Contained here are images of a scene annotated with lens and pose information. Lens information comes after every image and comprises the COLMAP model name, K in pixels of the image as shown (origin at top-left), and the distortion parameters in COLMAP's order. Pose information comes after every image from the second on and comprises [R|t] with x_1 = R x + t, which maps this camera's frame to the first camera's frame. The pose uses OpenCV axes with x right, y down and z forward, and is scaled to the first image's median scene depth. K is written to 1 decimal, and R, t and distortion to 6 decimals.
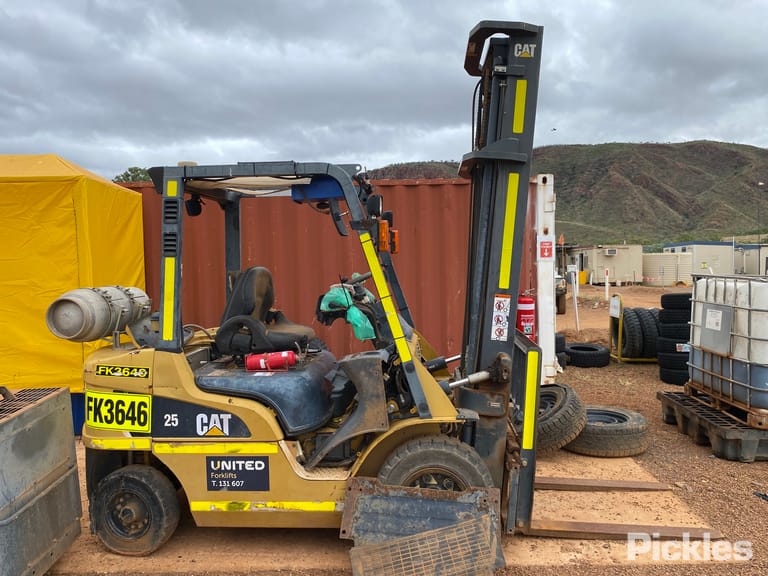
lens RADIAL K [[581.0, 0, 387.6], [0, 581.0, 287.4], [0, 0, 1]] dist [0.022423, -0.021612]
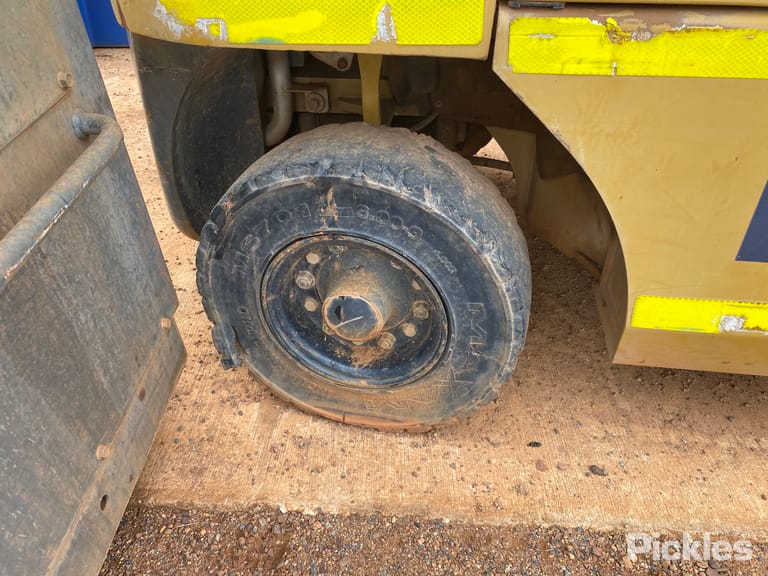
lens RADIAL K [[581.0, 0, 382.7], [0, 581.0, 281.6], [0, 0, 1]] dist [0.022423, -0.021612]
pose [[0.998245, 0.041426, -0.042319, -0.425717], [-0.011946, 0.840783, 0.541241, 0.238076], [0.058003, -0.539786, 0.839802, 0.800425]]
